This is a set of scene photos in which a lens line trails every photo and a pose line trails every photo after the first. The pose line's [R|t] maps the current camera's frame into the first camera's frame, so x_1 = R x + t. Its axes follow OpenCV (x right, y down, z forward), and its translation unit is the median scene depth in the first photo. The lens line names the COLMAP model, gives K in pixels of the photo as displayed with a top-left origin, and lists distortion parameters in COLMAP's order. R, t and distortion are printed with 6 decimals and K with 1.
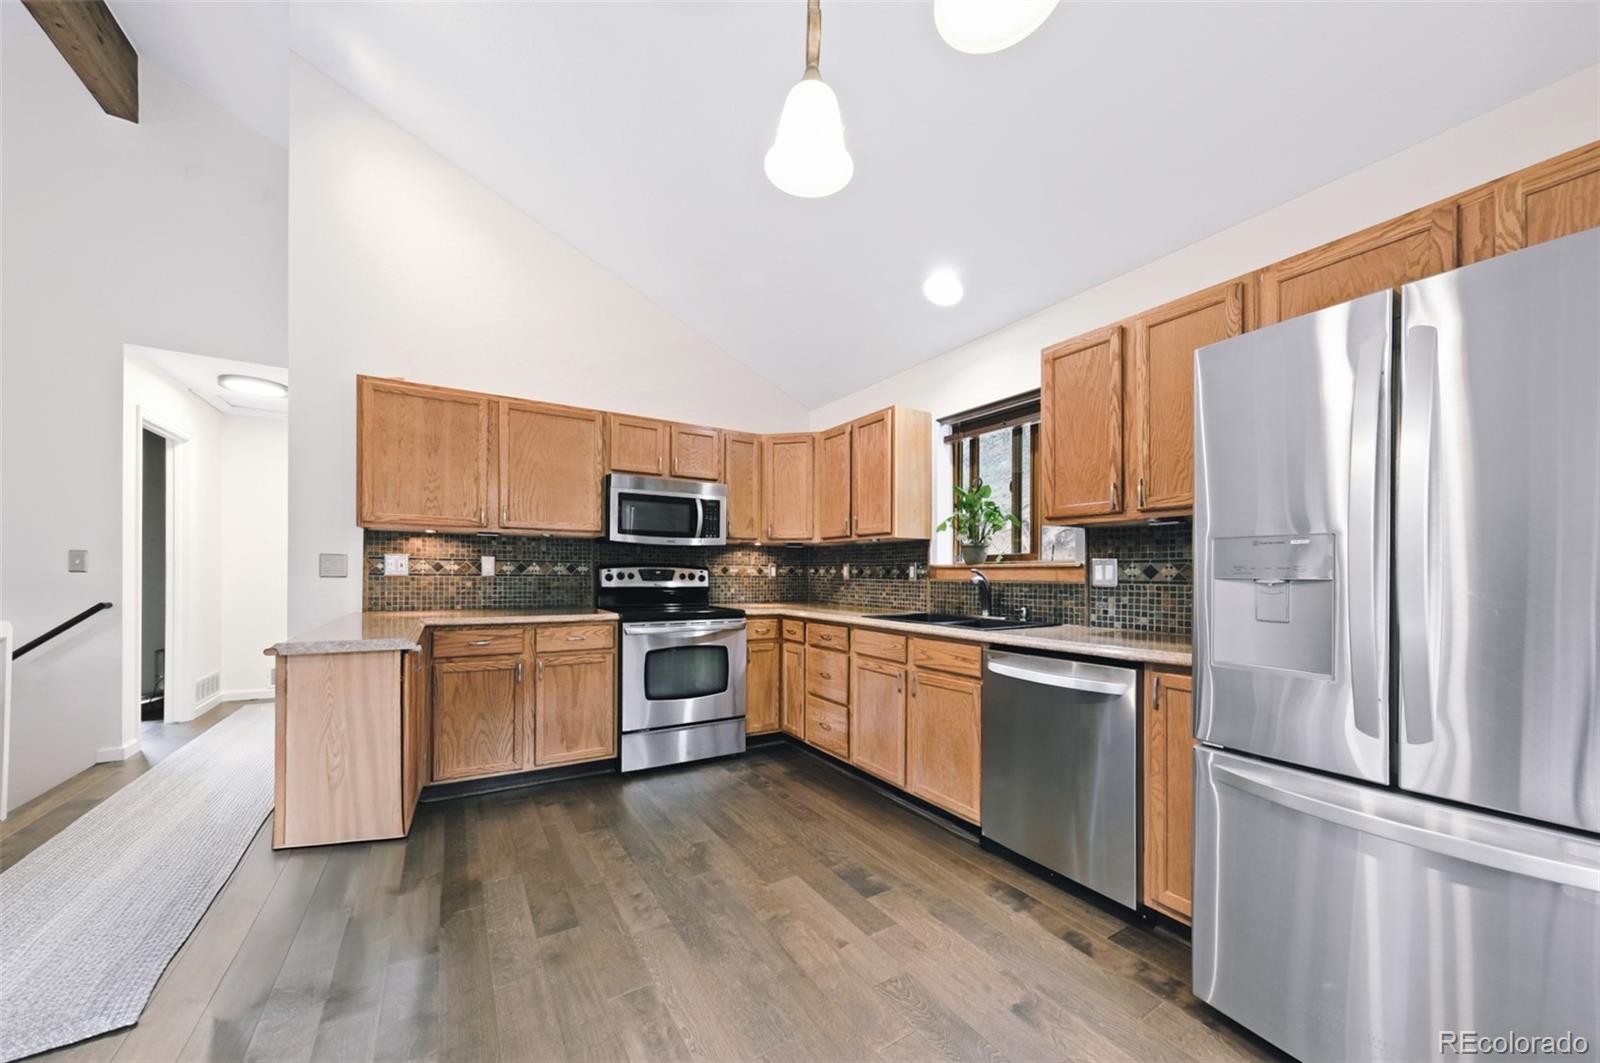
lens RADIAL K [[573.4, 0, 801.1], [0, 573.4, 576.3], [0, 0, 1]] dist [-0.000071, 0.000110]
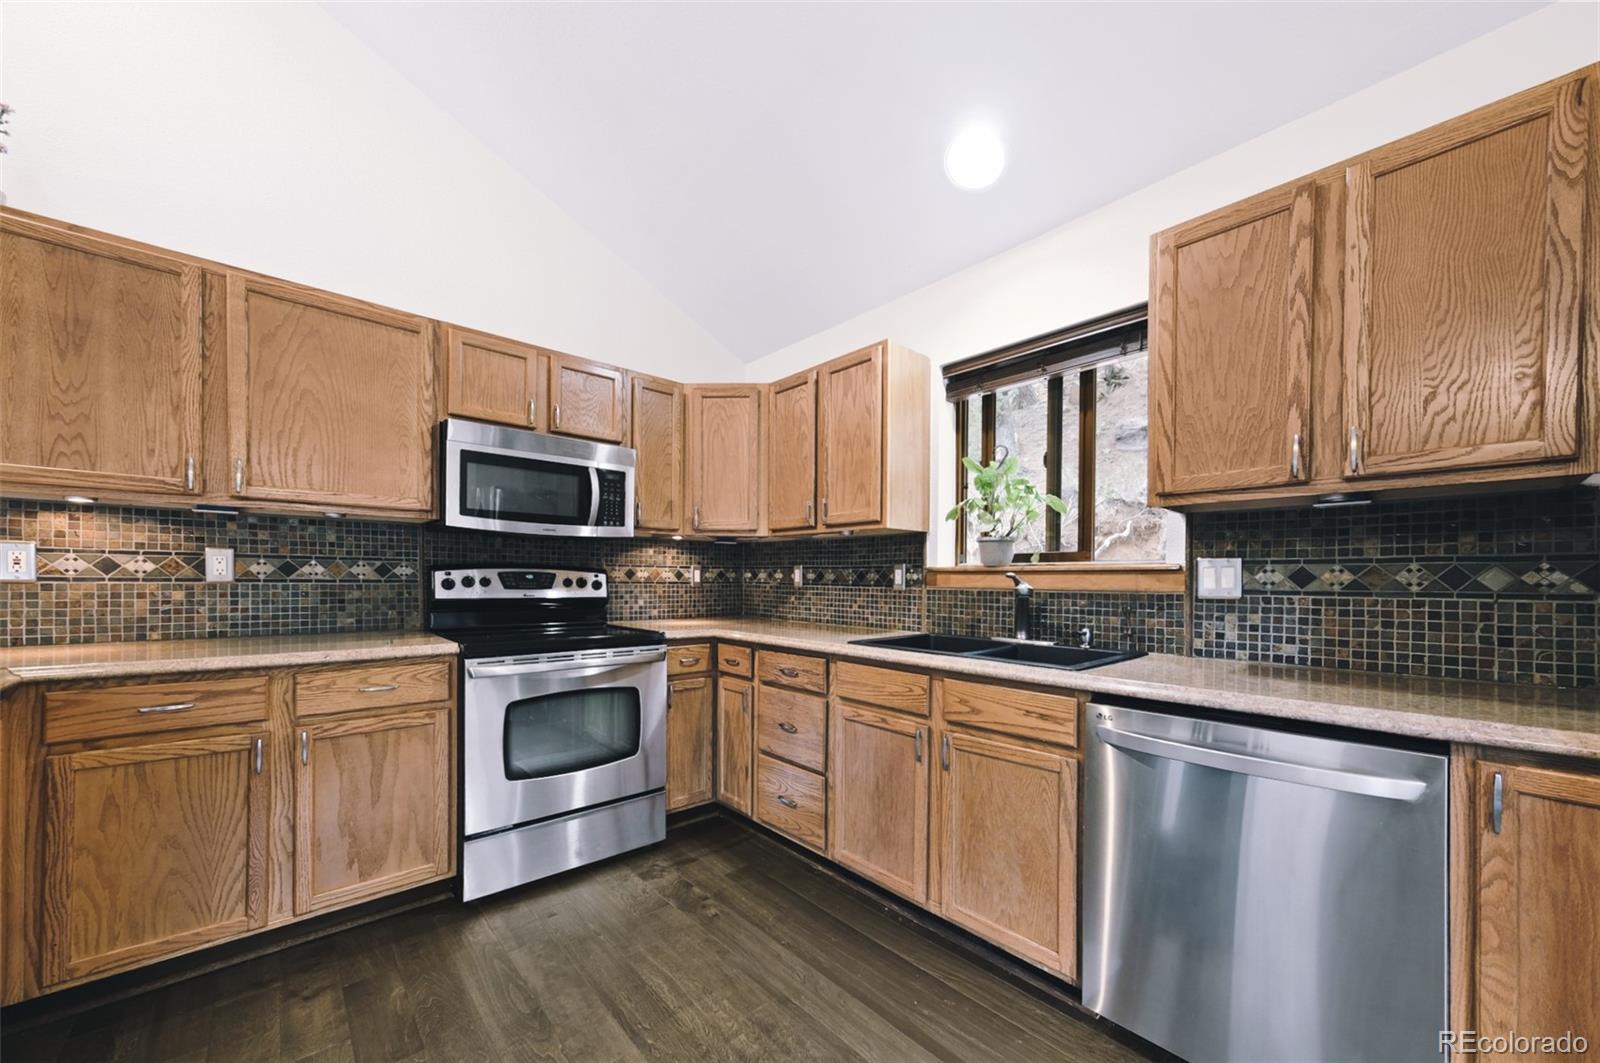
lens RADIAL K [[589.0, 0, 804.1], [0, 589.0, 585.4], [0, 0, 1]] dist [-0.001025, 0.004114]
pose [[0.983999, 0.000135, 0.178173, -0.064770], [-0.001331, 0.999977, 0.006596, -0.001529], [-0.178168, -0.006727, 0.983977, 0.306540]]
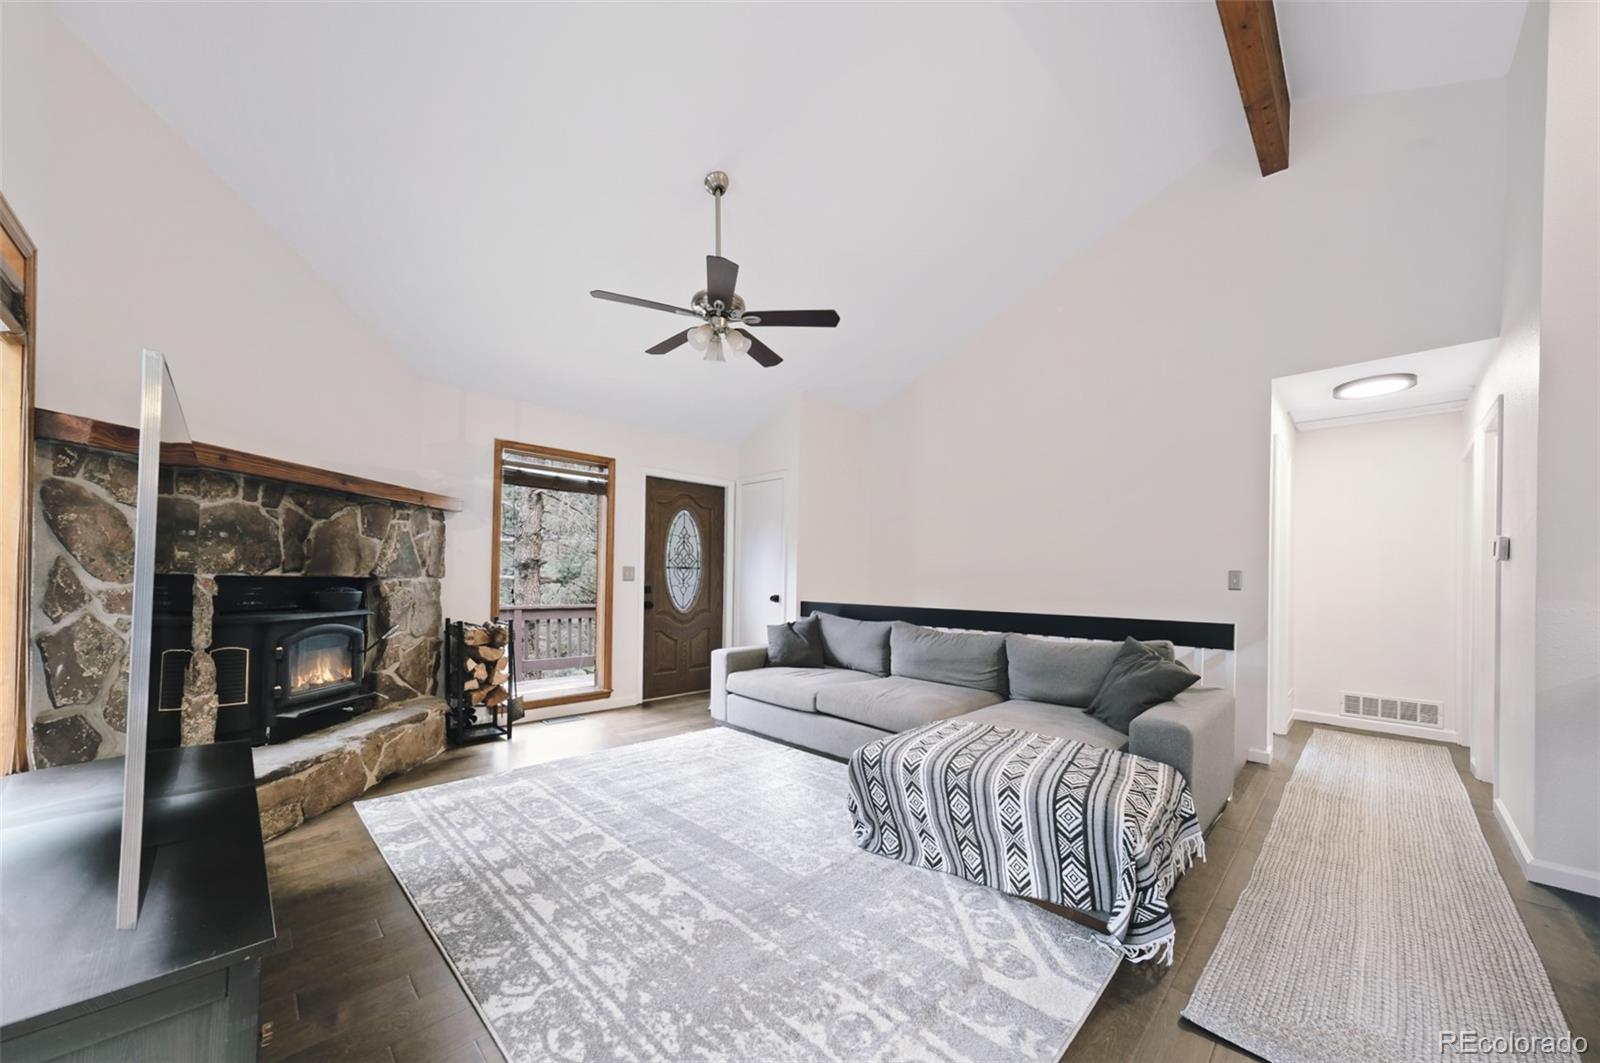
lens RADIAL K [[572.3, 0, 796.6], [0, 572.3, 580.1], [0, 0, 1]] dist [-0.000452, 0.000199]
pose [[0.226647, -0.003913, -0.973969, -0.337572], [-0.016909, 0.999825, -0.007952, -0.001004], [0.973830, 0.018271, 0.226541, -0.110603]]
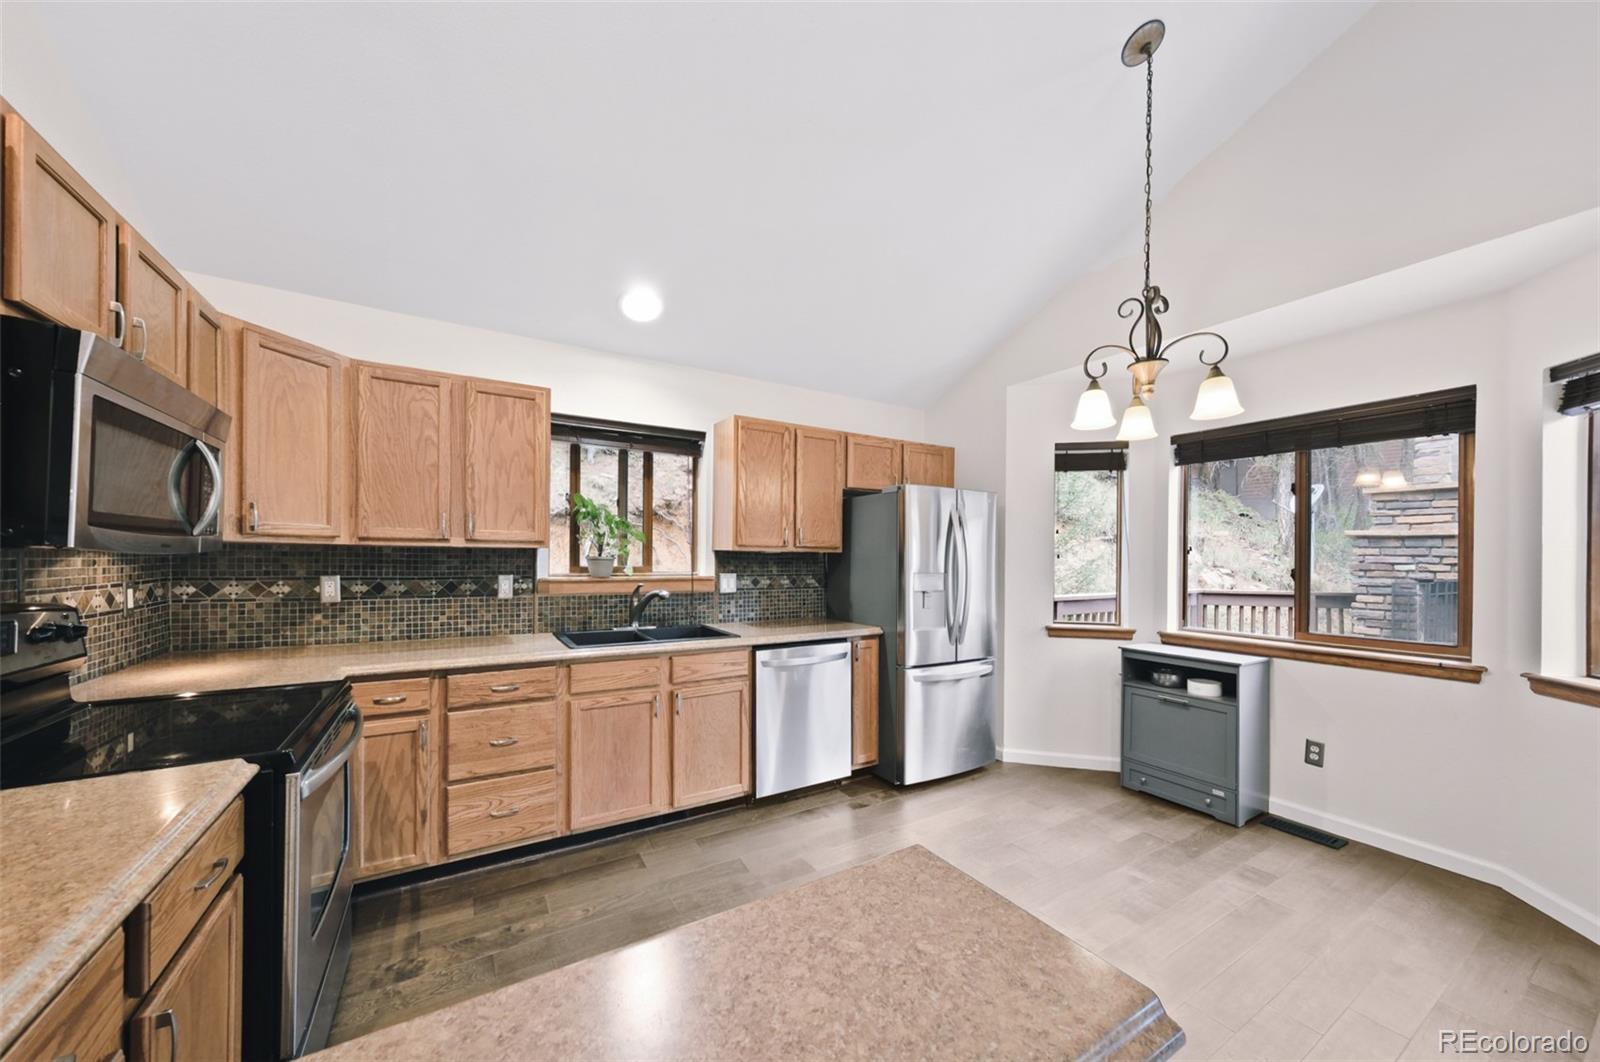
lens RADIAL K [[566.6, 0, 790.3], [0, 566.6, 563.5], [0, 0, 1]] dist [-0.000173, 0.000130]
pose [[0.020062, -0.022376, 0.999548, -0.650988], [-0.007729, 0.999716, 0.022535, -0.067070], [-0.999769, -0.008178, 0.019884, 0.636834]]
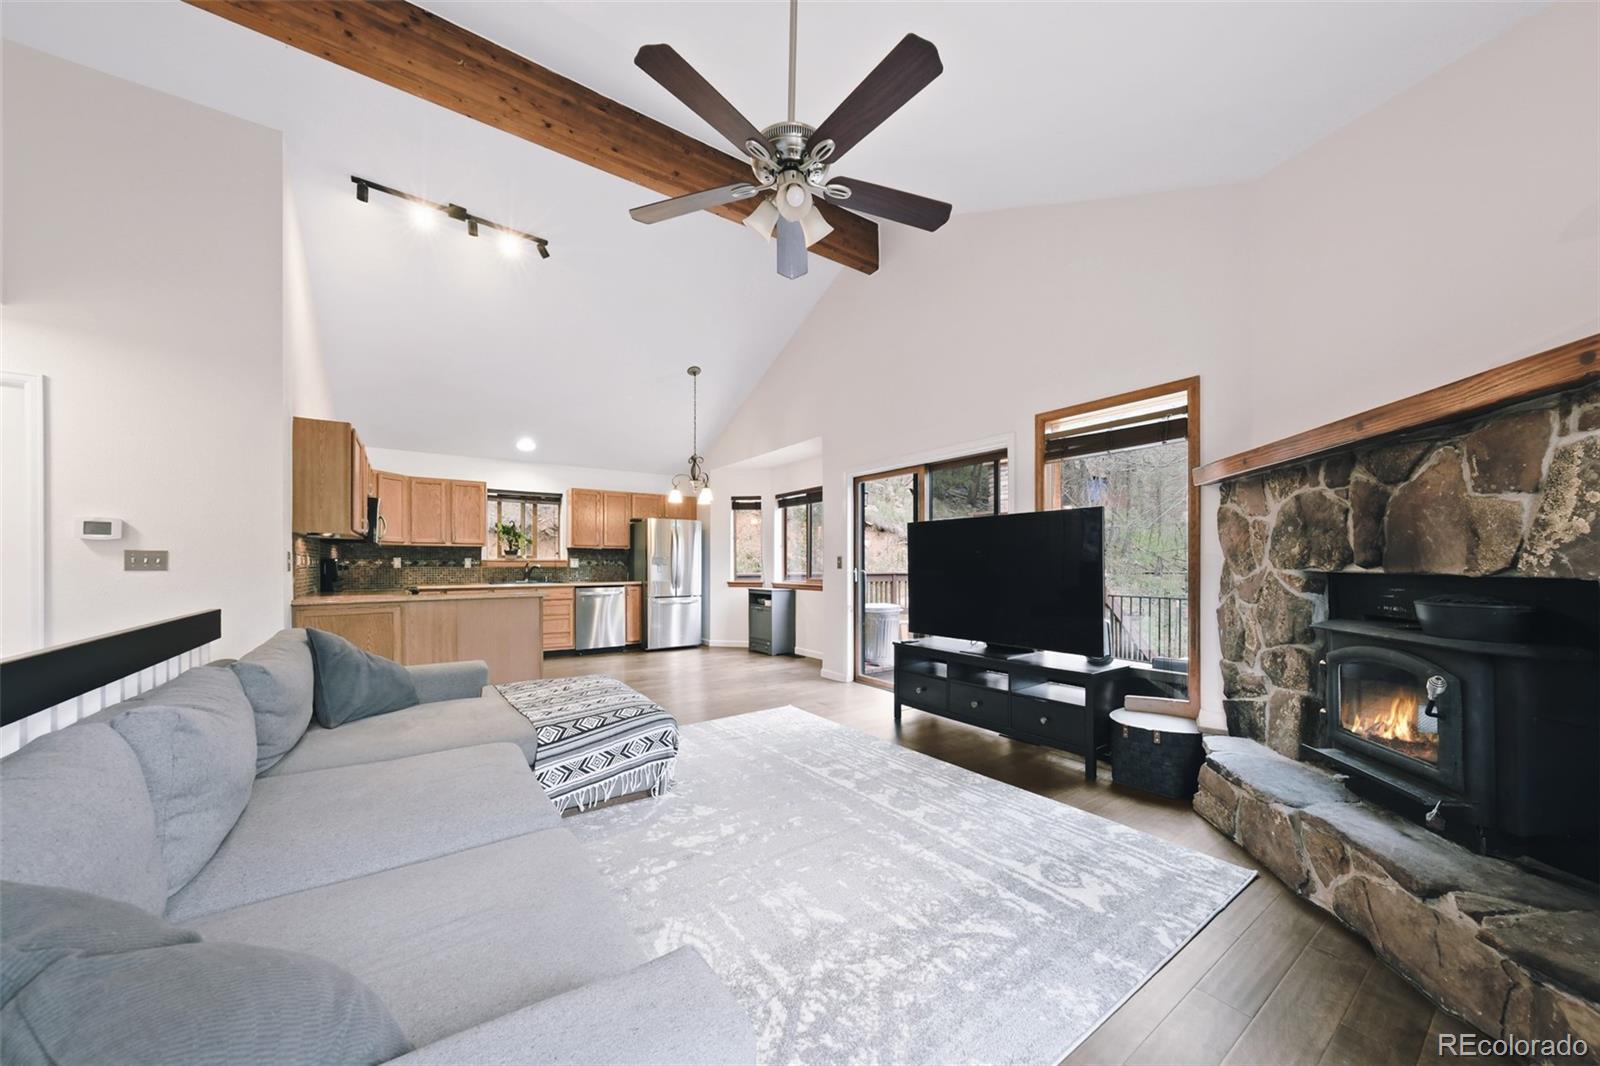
lens RADIAL K [[552.7, 0, 795.7], [0, 552.7, 560.7], [0, 0, 1]] dist [-0.000473, 0.000272]
pose [[-0.054730, -0.002926, 0.998497, -1.888428], [0.004115, 0.999987, 0.003156, -0.018352], [-0.998493, 0.004281, -0.054717, -0.003290]]
